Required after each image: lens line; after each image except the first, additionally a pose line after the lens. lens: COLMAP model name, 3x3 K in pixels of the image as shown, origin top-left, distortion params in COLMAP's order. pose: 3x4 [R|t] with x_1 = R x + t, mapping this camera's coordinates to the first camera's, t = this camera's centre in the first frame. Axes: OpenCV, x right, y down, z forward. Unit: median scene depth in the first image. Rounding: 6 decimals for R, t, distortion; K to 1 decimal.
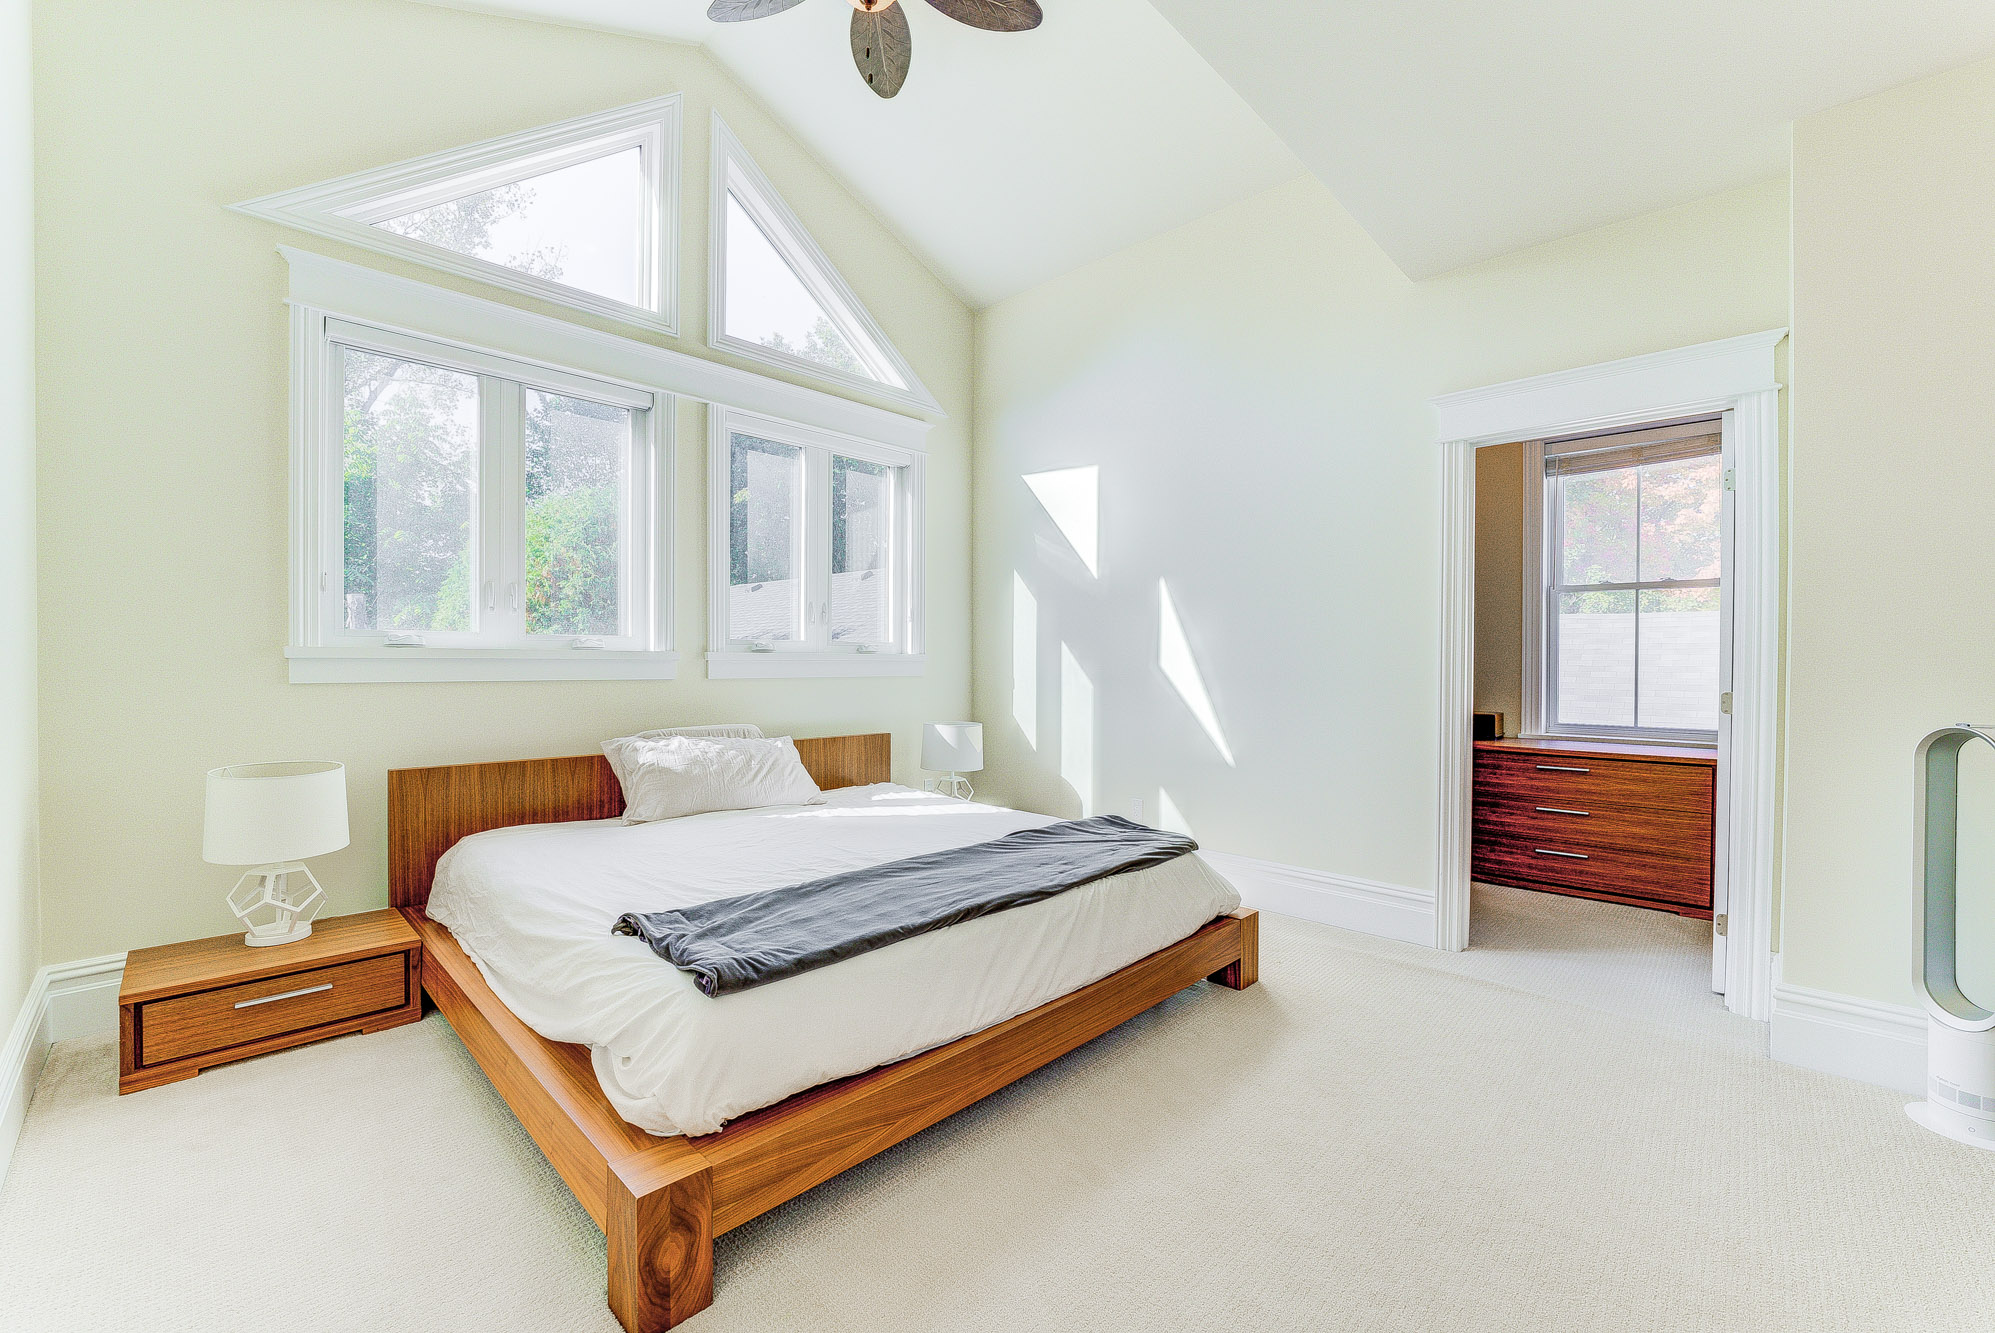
lens RADIAL K [[815.0, 0, 999.0], [0, 815.0, 665.9], [0, 0, 1]] dist [-0.020979, 0.001102]
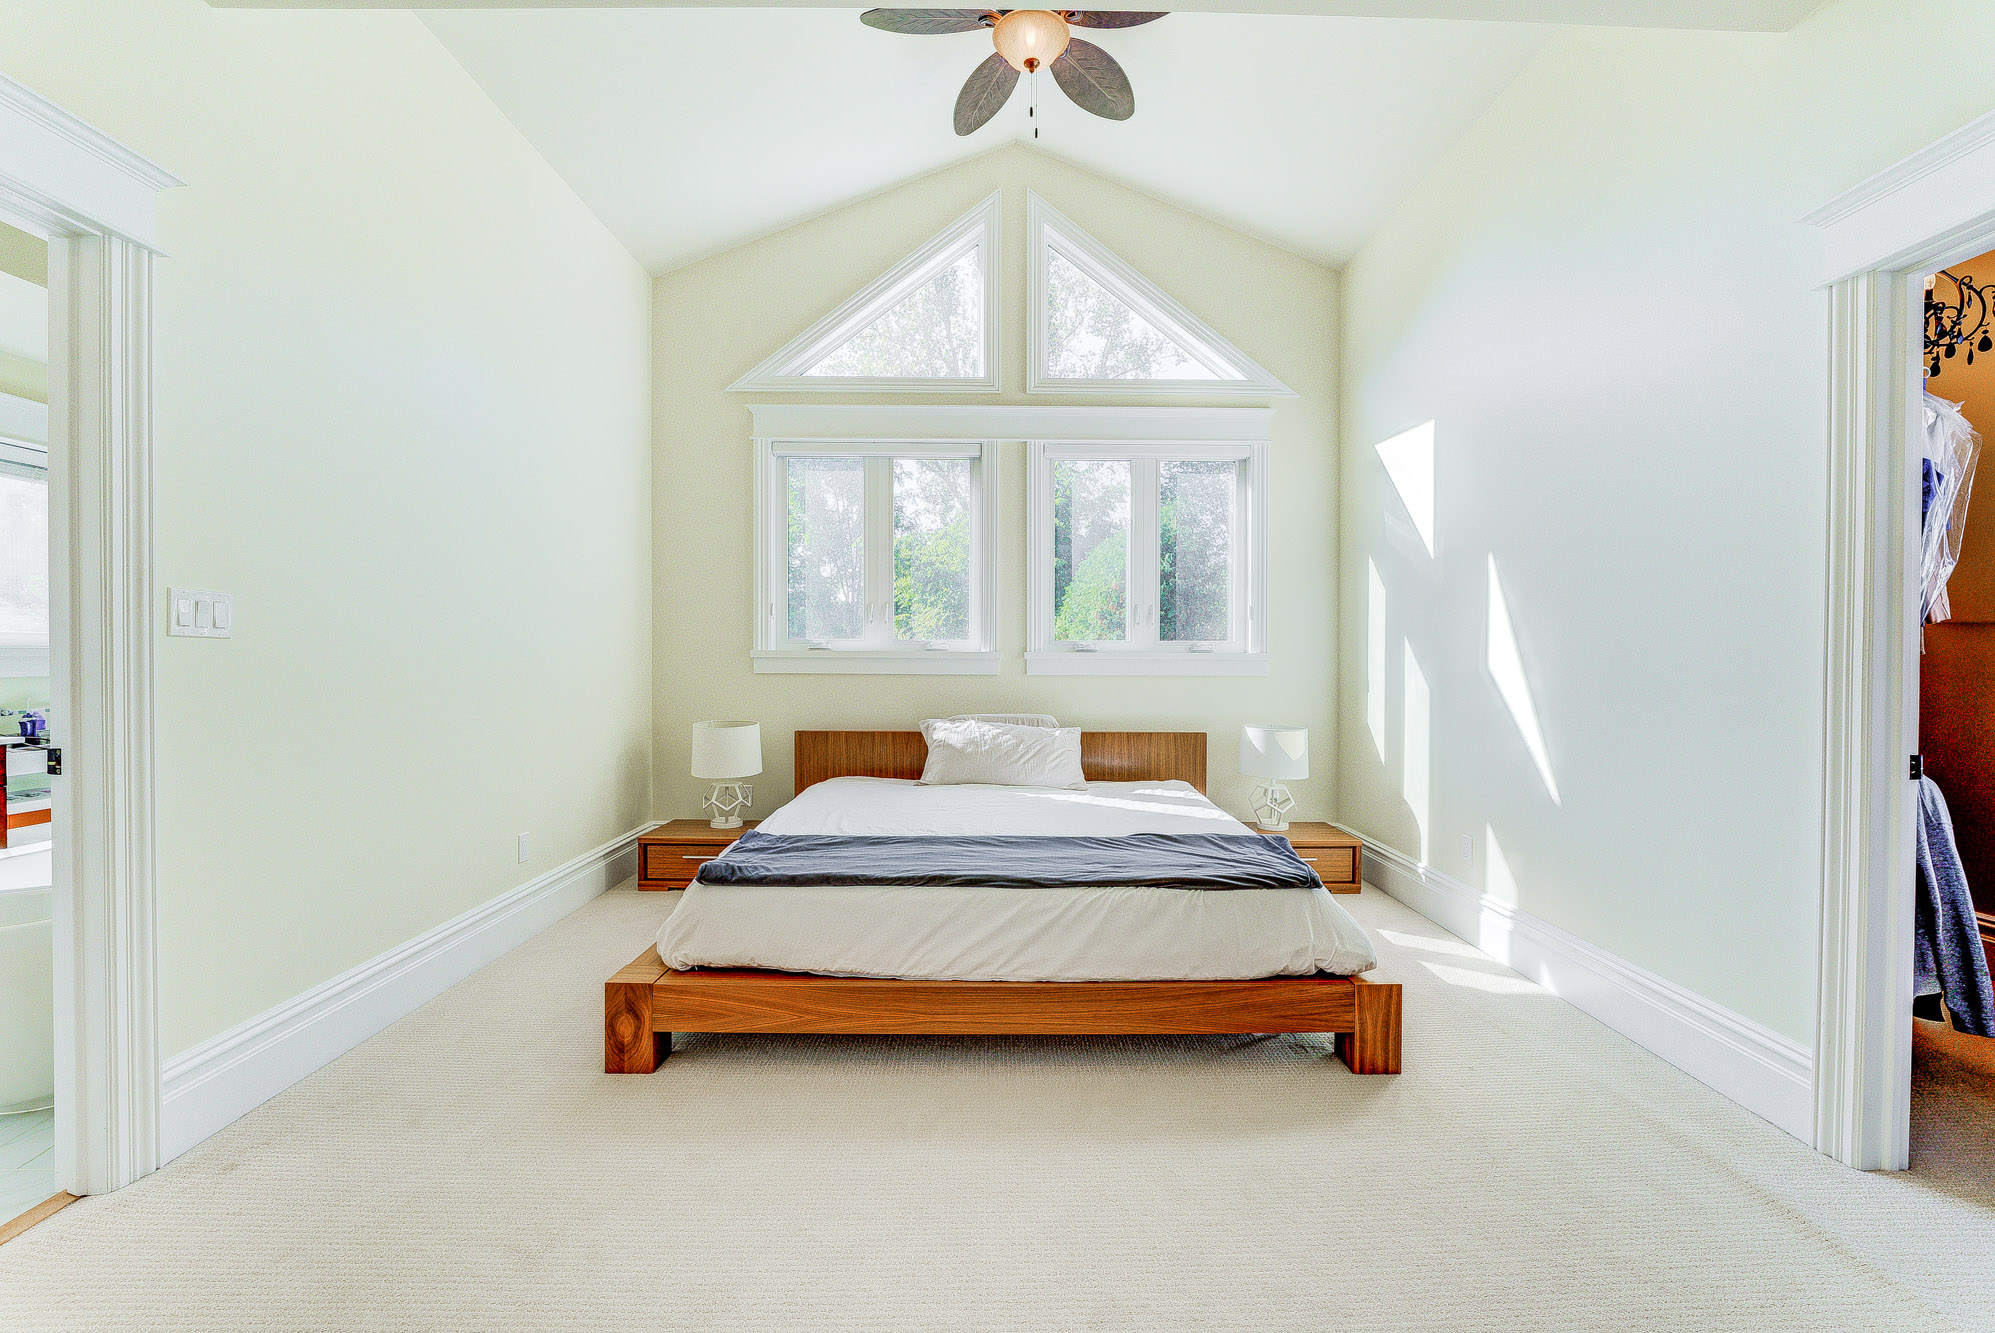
lens RADIAL K [[815.0, 0, 997.6], [0, 815.0, 662.7], [0, 0, 1]] dist [-0.020979, 0.001102]
pose [[0.697476, 0.002539, -0.716604, 0.542041], [-0.005377, 0.999984, -0.001691, 0.000668], [0.716588, 0.005032, 0.697478, 0.171866]]
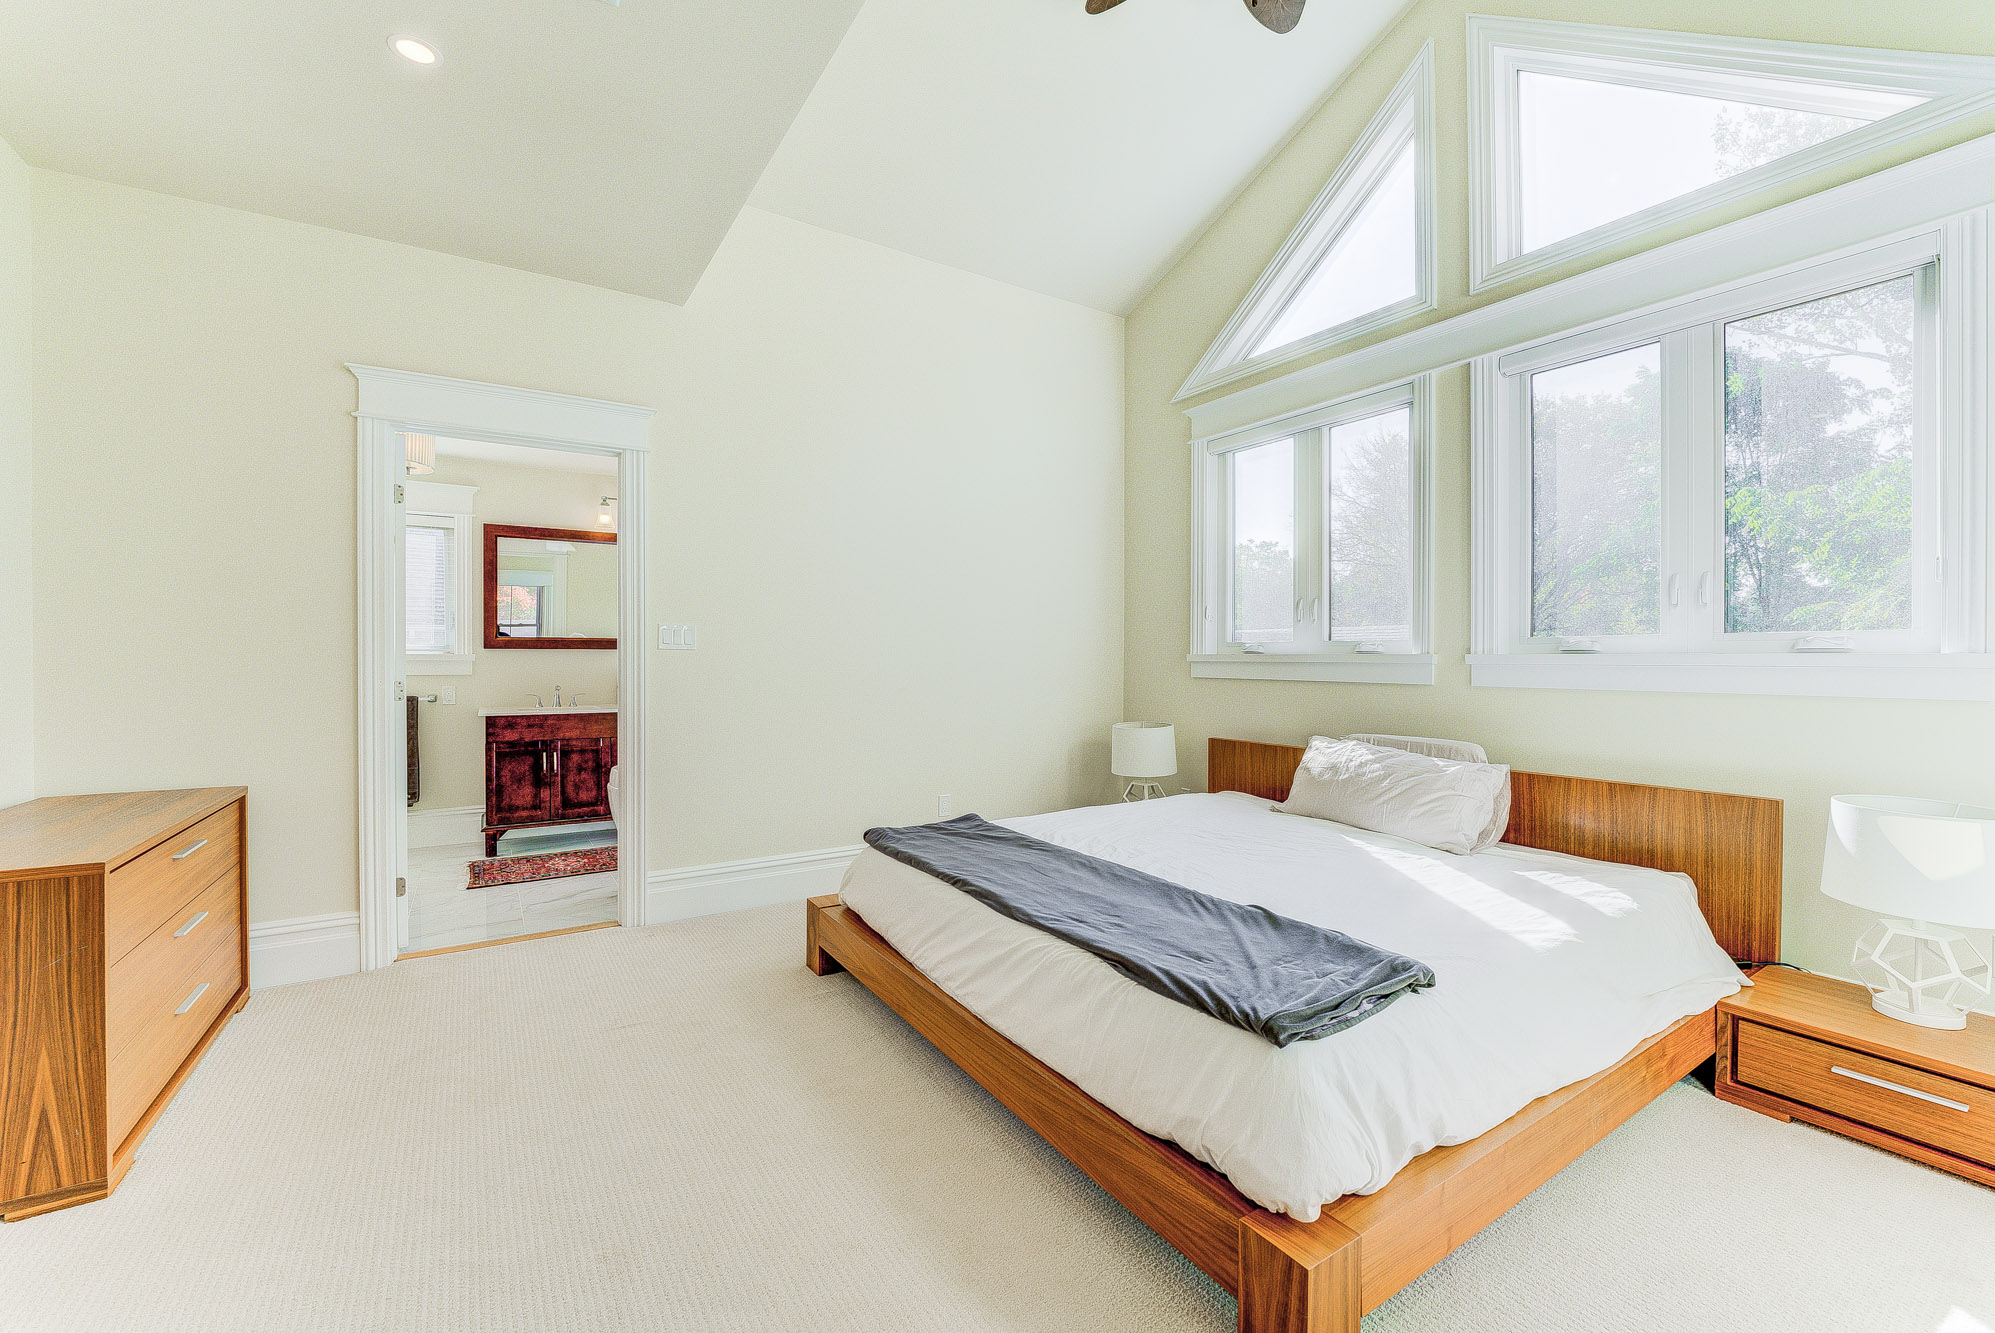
lens RADIAL K [[815.0, 0, 1001.1], [0, 815.0, 662.0], [0, 0, 1]] dist [-0.020979, 0.001102]
pose [[-0.230128, -0.002922, -0.973156, 0.679092], [-0.013069, 0.999915, 0.000088, -0.003005], [0.973073, 0.012738, -0.230146, 0.847529]]
